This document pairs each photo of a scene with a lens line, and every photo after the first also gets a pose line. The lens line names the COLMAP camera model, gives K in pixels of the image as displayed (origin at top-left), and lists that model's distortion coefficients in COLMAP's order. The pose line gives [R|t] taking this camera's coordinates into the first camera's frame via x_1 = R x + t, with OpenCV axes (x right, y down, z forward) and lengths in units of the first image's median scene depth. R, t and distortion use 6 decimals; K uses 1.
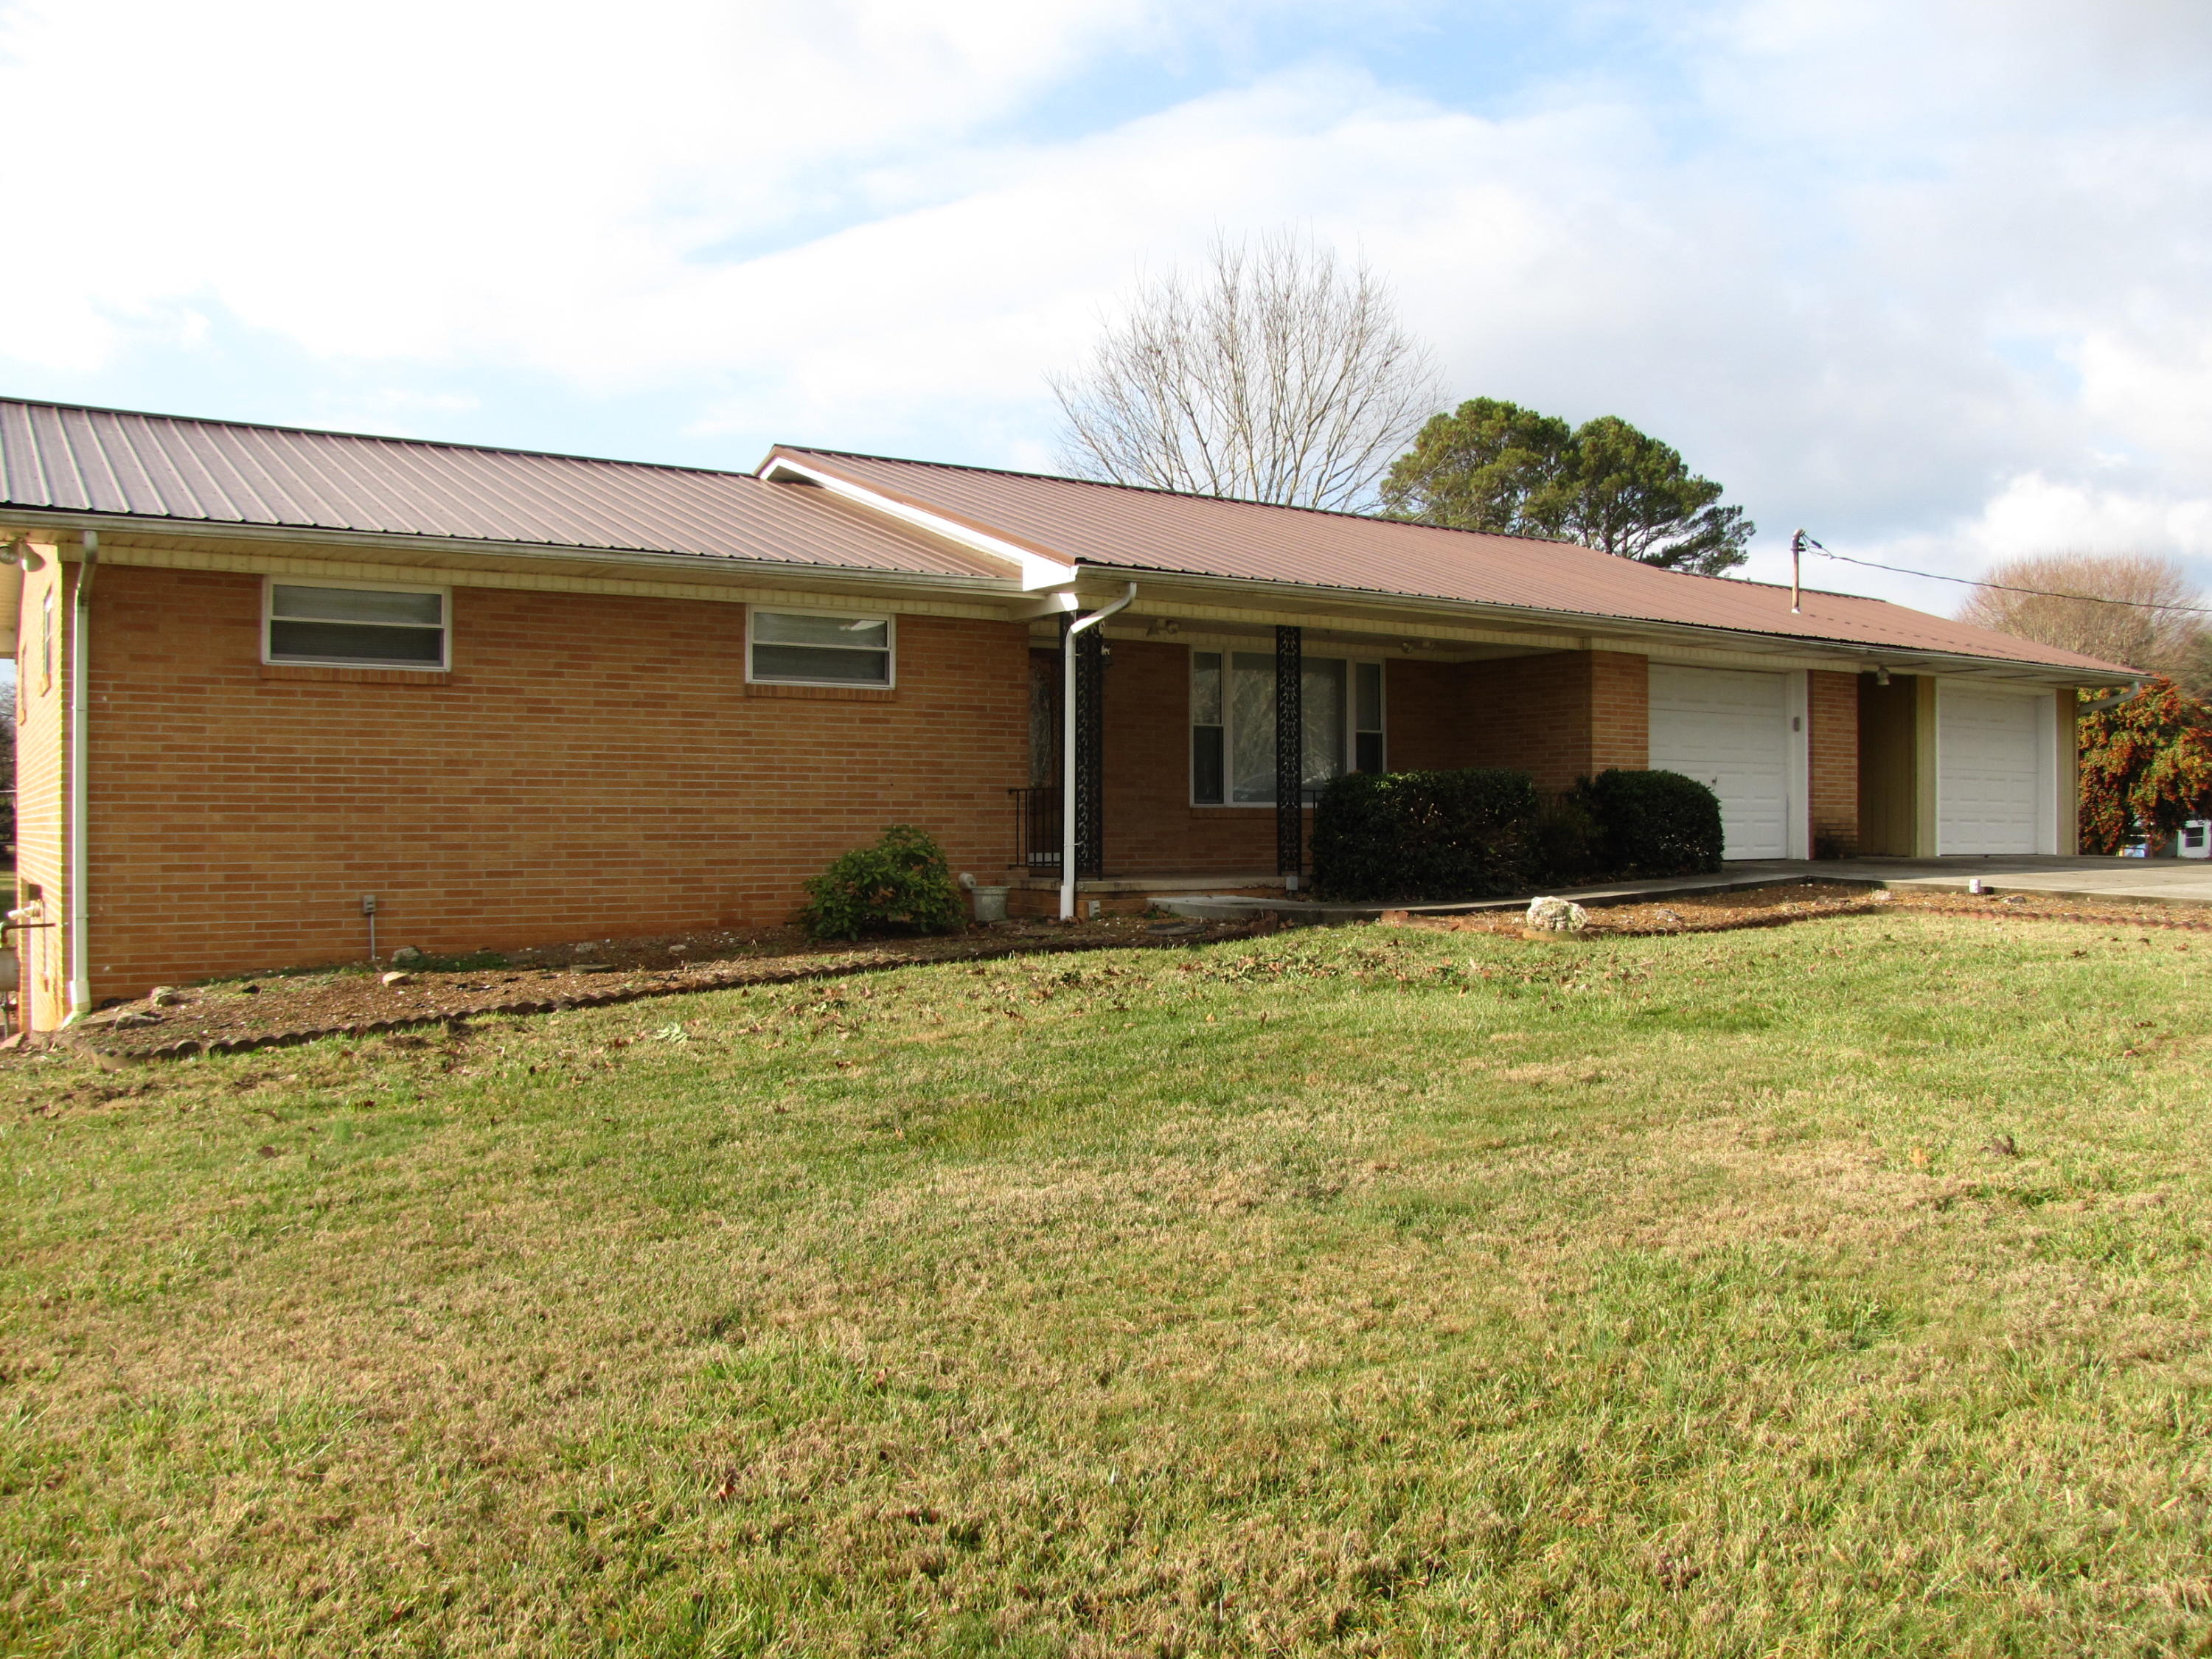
lens RADIAL K [[1817.7, 0, 1106.0], [0, 1817.7, 829.5], [0, 0, 1]] dist [-0.182800, 0.157516]
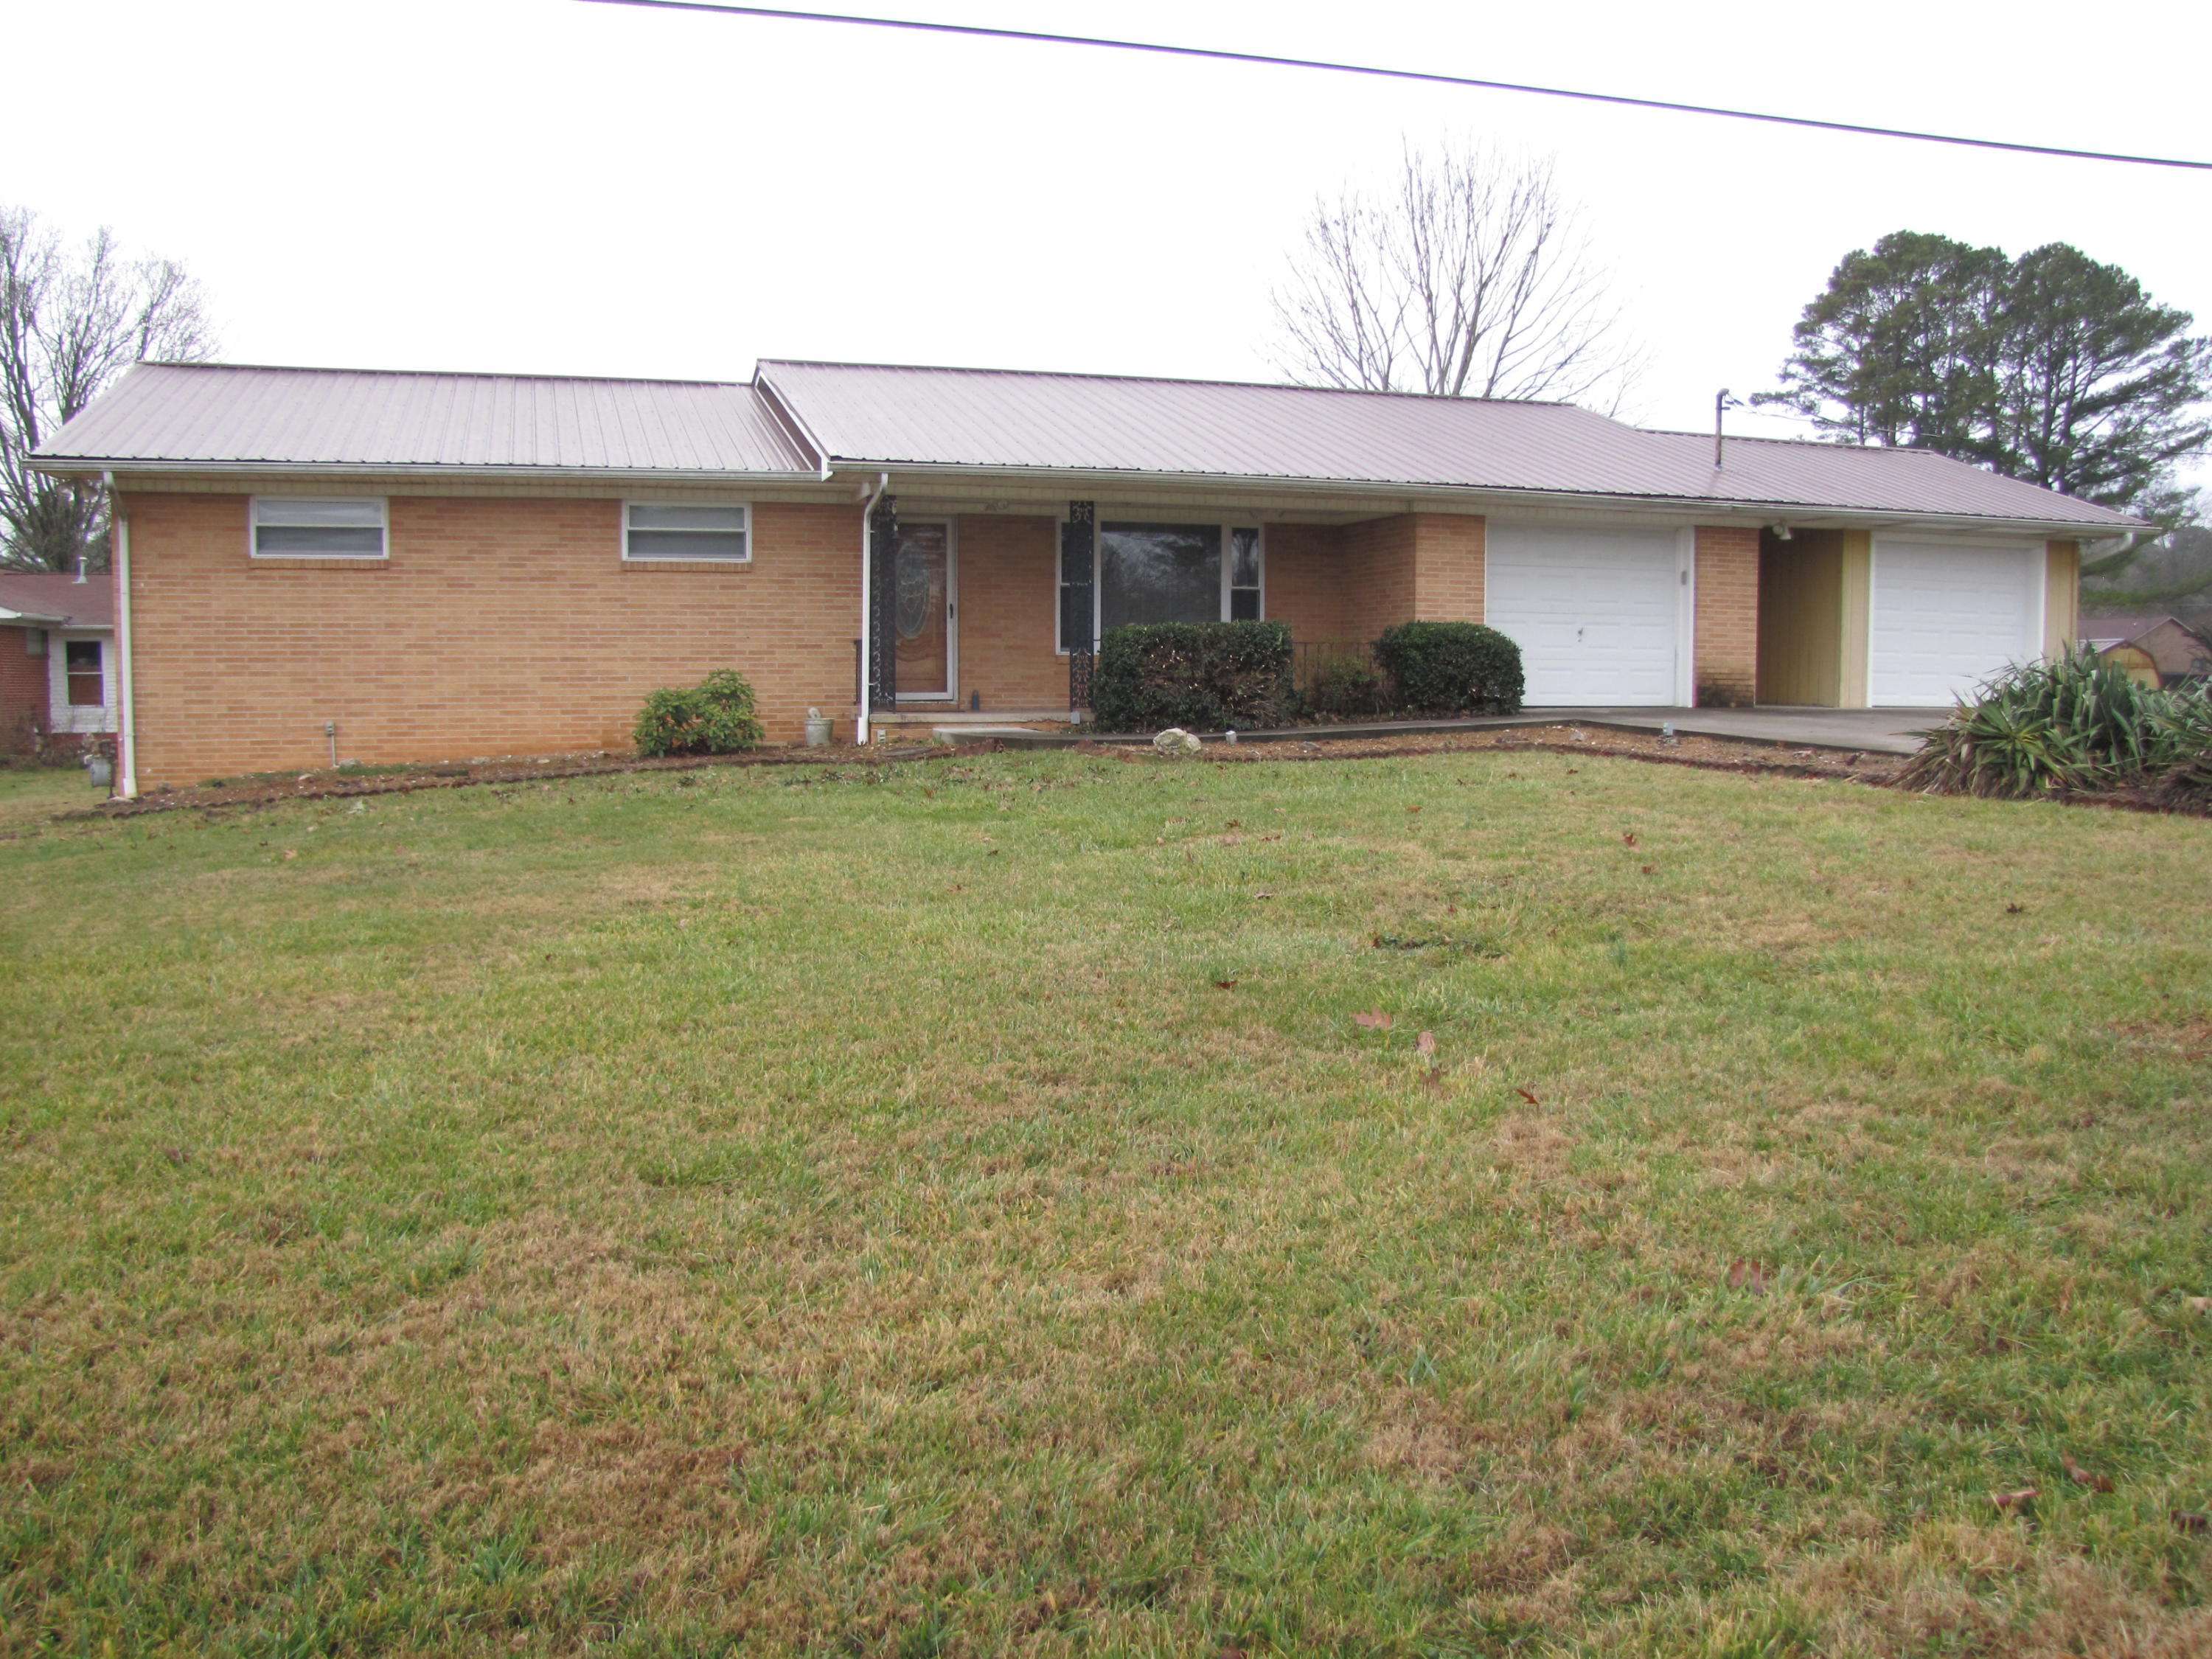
lens RADIAL K [[1818.7, 0, 1111.5], [0, 1818.7, 820.3], [0, 0, 1]] dist [-0.183386, 0.153619]
pose [[0.964873, 0.022579, -0.261746, 0.460271], [-0.002874, 0.997148, 0.075422, 0.006883], [0.262702, -0.072020, 0.962185, -0.154313]]
